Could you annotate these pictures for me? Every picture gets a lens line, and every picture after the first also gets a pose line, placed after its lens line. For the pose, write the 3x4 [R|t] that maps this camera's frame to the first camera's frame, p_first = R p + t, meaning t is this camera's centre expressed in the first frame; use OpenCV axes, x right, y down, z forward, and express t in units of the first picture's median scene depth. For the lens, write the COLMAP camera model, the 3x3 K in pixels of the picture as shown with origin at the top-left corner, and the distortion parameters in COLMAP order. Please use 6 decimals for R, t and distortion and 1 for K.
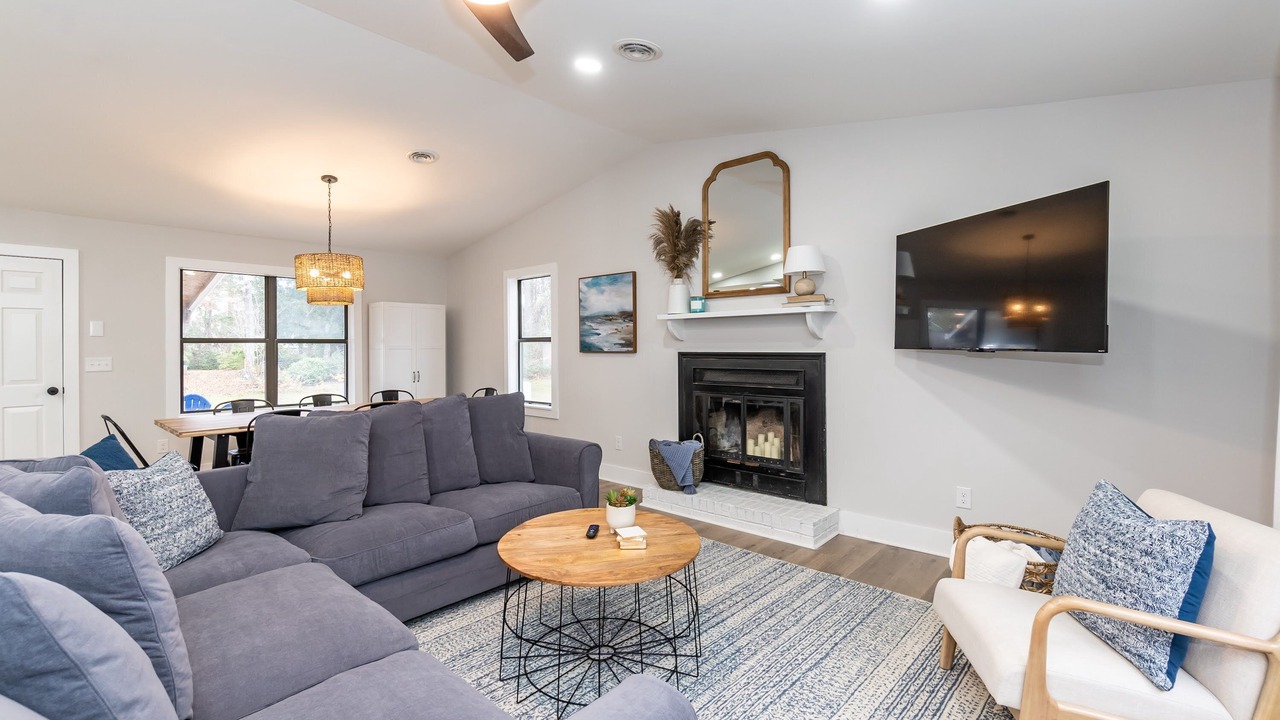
lens RADIAL K [[553.4, 0, 638.1], [0, 553.4, 347.5], [0, 0, 1]] dist [-0.008910, 0.000188]
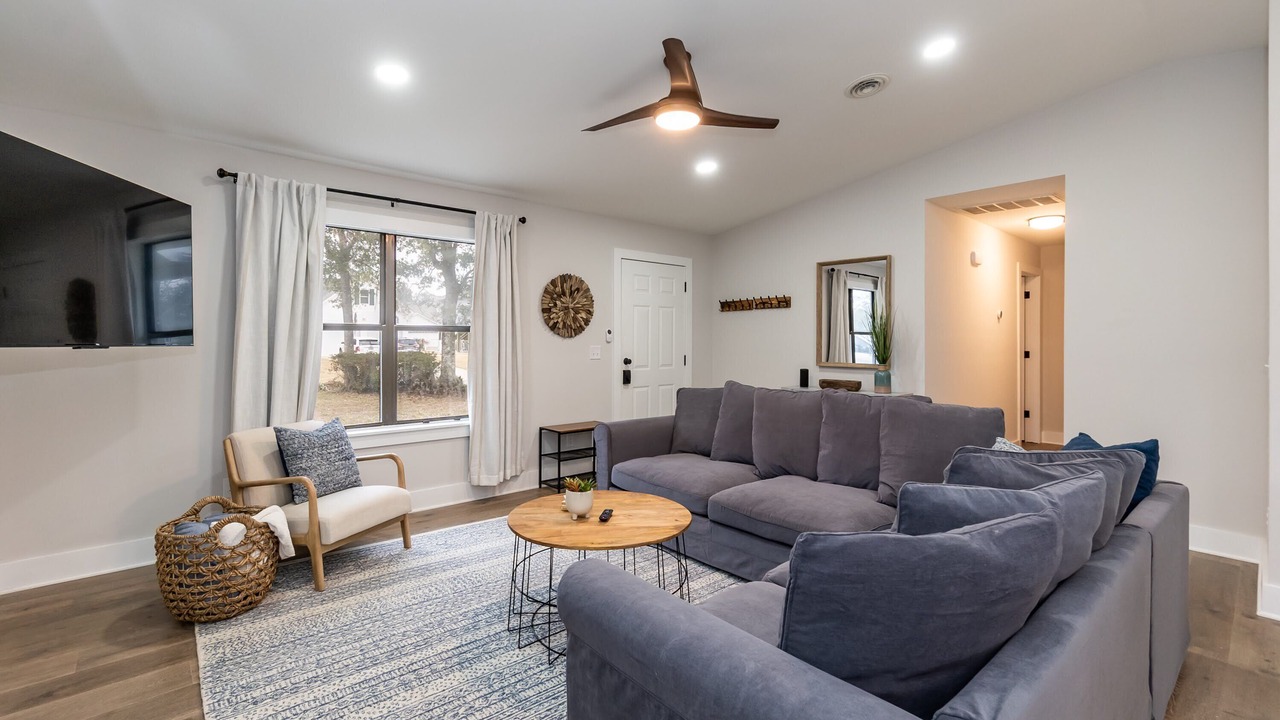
lens RADIAL K [[553.4, 0, 636.6], [0, 553.4, 336.2], [0, 0, 1]] dist [-0.008910, 0.000188]
pose [[-0.995889, 0.002547, 0.090544, -0.142981], [0.002566, 0.999997, 0.000086, -0.004032], [-0.090544, 0.000318, -0.995892, 1.240629]]
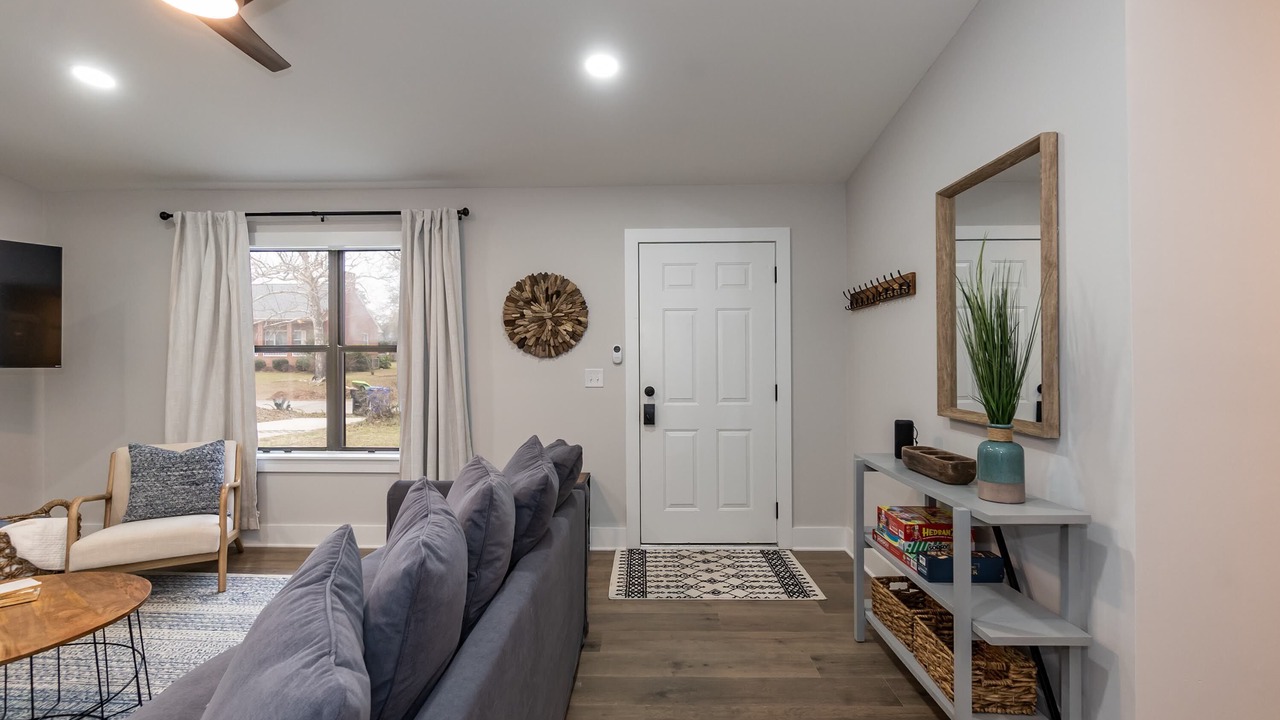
lens RADIAL K [[553.4, 0, 631.0], [0, 553.4, 346.9], [0, 0, 1]] dist [-0.008910, 0.000188]
pose [[-0.676459, 0.012550, 0.736374, -0.692119], [0.010820, 0.999916, -0.007101, -0.011582], [-0.736401, 0.003164, -0.676538, 0.504220]]
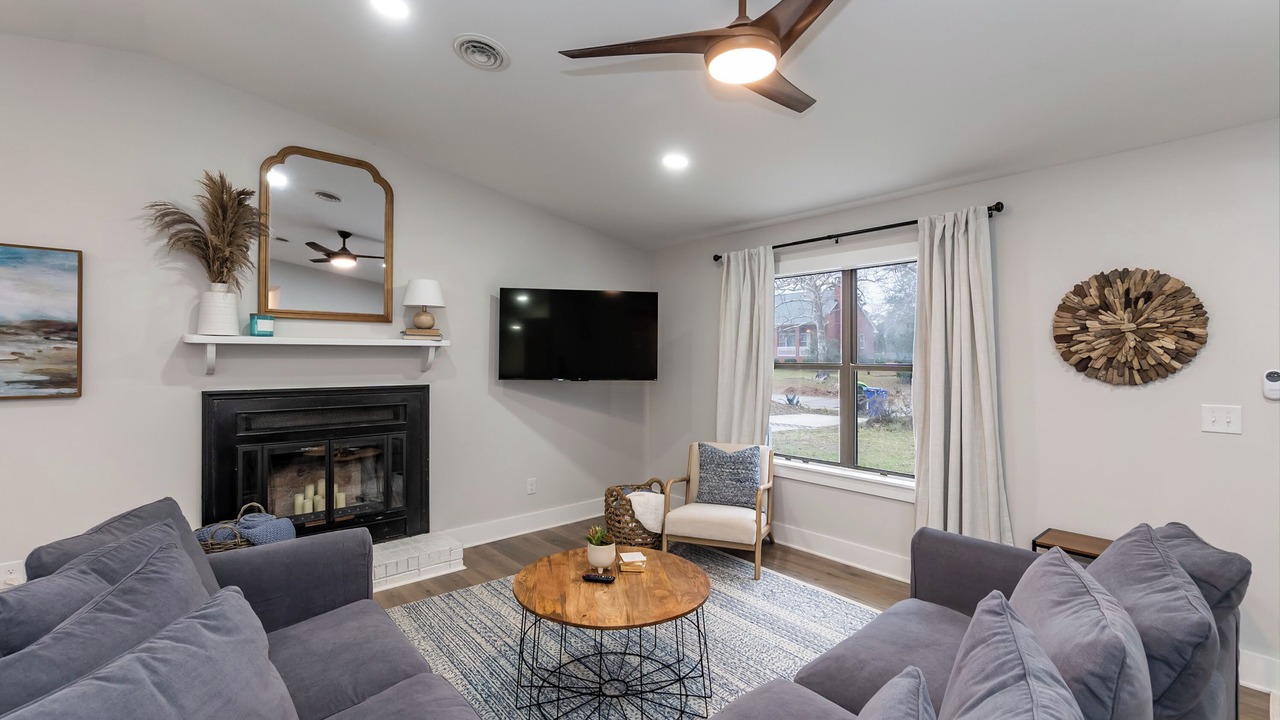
lens RADIAL K [[553.4, 0, 629.8], [0, 553.4, 358.1], [0, 0, 1]] dist [-0.008910, 0.000188]
pose [[0.111811, 0.005797, 0.993713, -0.643740], [0.001736, 0.999980, -0.006029, -0.033116], [-0.993728, 0.002399, 0.111799, 0.507223]]
